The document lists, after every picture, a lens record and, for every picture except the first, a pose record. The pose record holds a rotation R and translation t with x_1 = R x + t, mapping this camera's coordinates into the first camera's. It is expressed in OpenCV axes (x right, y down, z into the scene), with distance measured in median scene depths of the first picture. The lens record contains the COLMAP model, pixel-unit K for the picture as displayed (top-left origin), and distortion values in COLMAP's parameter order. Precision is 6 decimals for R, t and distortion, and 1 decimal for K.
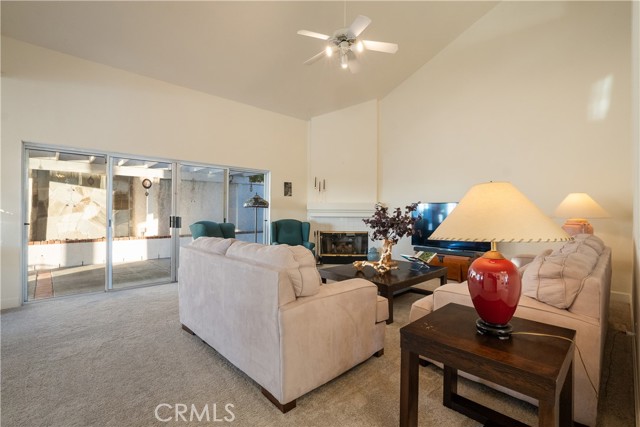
lens RADIAL K [[289.9, 0, 319.7], [0, 289.9, 213.4], [0, 0, 1]] dist [-0.011123, 0.000396]
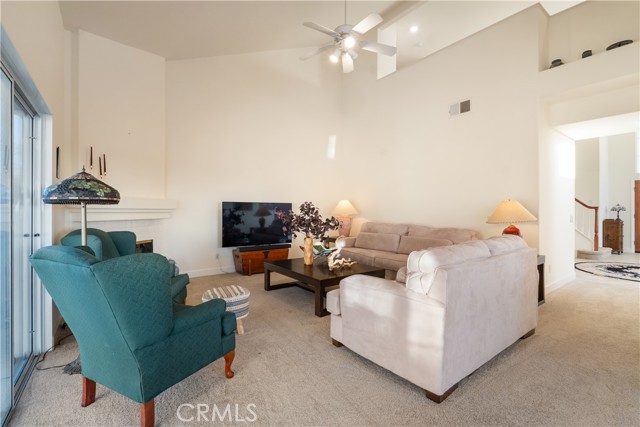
lens RADIAL K [[289.9, 0, 320.4], [0, 289.9, 211.6], [0, 0, 1]] dist [-0.011123, 0.000396]
pose [[0.113510, -0.006909, 0.993513, -0.821762], [0.008355, 0.999947, 0.005999, -0.010356], [-0.993502, 0.007620, 0.113562, 0.875844]]
